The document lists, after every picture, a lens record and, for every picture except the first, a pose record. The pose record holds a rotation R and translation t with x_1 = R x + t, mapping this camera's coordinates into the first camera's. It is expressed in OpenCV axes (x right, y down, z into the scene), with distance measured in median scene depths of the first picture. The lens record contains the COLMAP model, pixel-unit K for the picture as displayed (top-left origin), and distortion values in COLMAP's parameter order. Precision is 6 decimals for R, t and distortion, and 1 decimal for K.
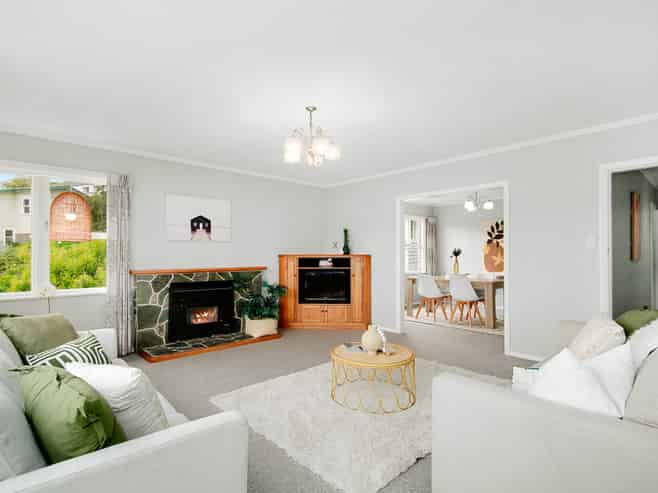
lens RADIAL K [[352.3, 0, 328.8], [0, 352.3, 248.5], [0, 0, 1]] dist [0.018170, 0.000606]
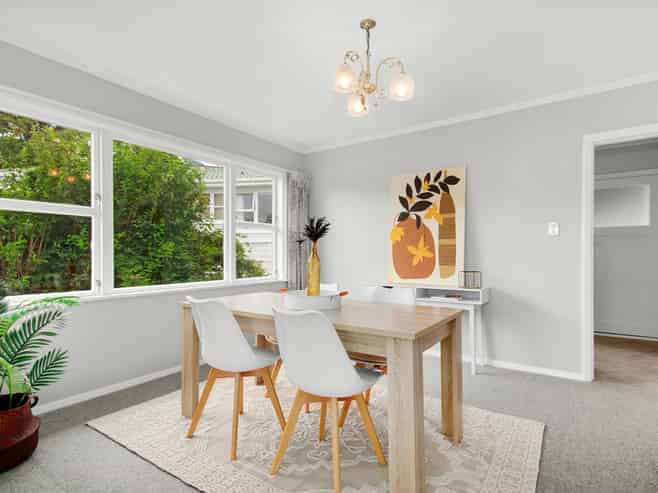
lens RADIAL K [[352.3, 0, 331.0], [0, 352.3, 249.0], [0, 0, 1]] dist [0.018170, 0.000606]
pose [[0.973608, 0.002664, 0.228210, 0.246452], [-0.004643, 0.999956, 0.008134, 0.022223], [-0.228178, -0.008979, 0.973578, 0.548065]]
